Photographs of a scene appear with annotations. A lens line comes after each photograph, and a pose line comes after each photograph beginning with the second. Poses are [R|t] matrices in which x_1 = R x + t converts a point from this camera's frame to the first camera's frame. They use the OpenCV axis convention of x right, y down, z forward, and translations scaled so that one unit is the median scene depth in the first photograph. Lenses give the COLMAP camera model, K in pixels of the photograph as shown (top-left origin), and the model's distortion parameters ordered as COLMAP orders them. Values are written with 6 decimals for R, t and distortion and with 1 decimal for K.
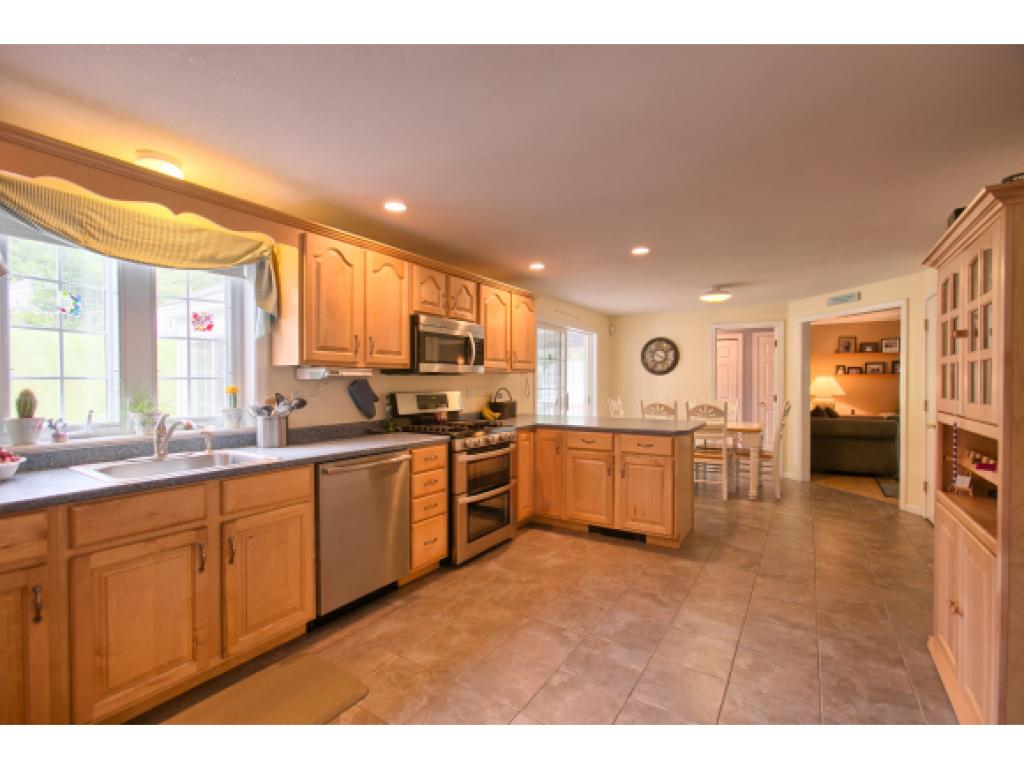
lens RADIAL K [[449.8, 0, 508.1], [0, 449.8, 385.1], [0, 0, 1]] dist [-0.014562, 0.001350]
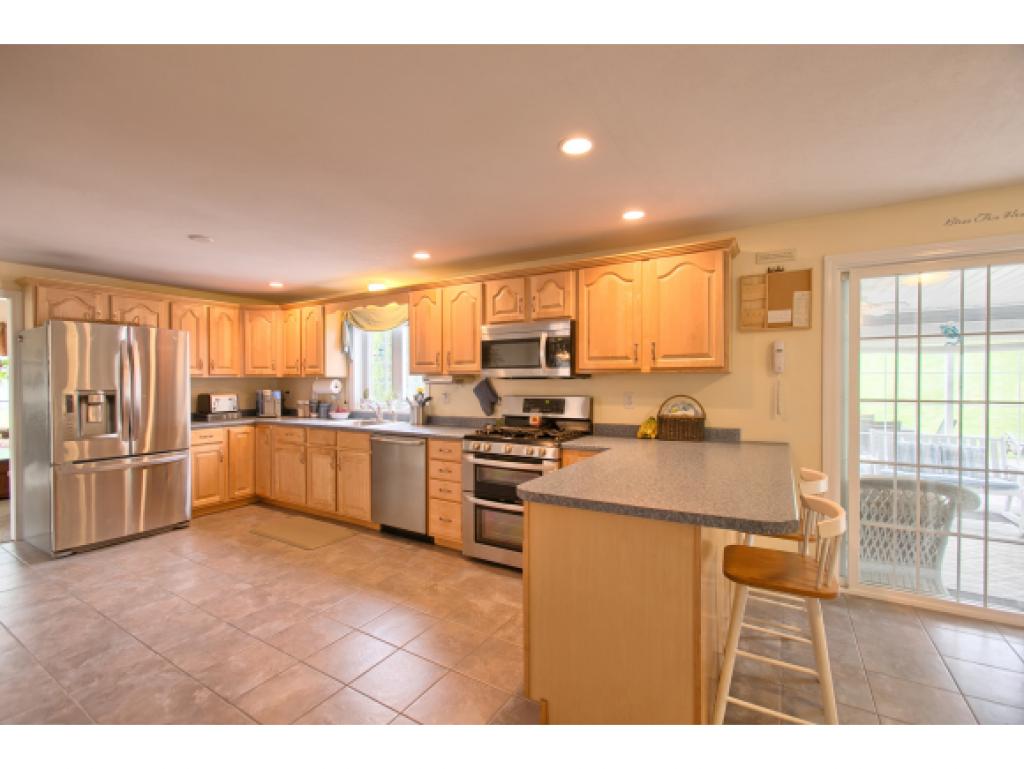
lens RADIAL K [[449.8, 0, 507.9], [0, 449.8, 384.5], [0, 0, 1]] dist [-0.014562, 0.001350]
pose [[0.046554, 0.010018, -0.998866, 1.041880], [-0.002688, 0.999947, 0.009903, -0.024935], [0.998912, 0.002224, 0.046579, 1.125835]]
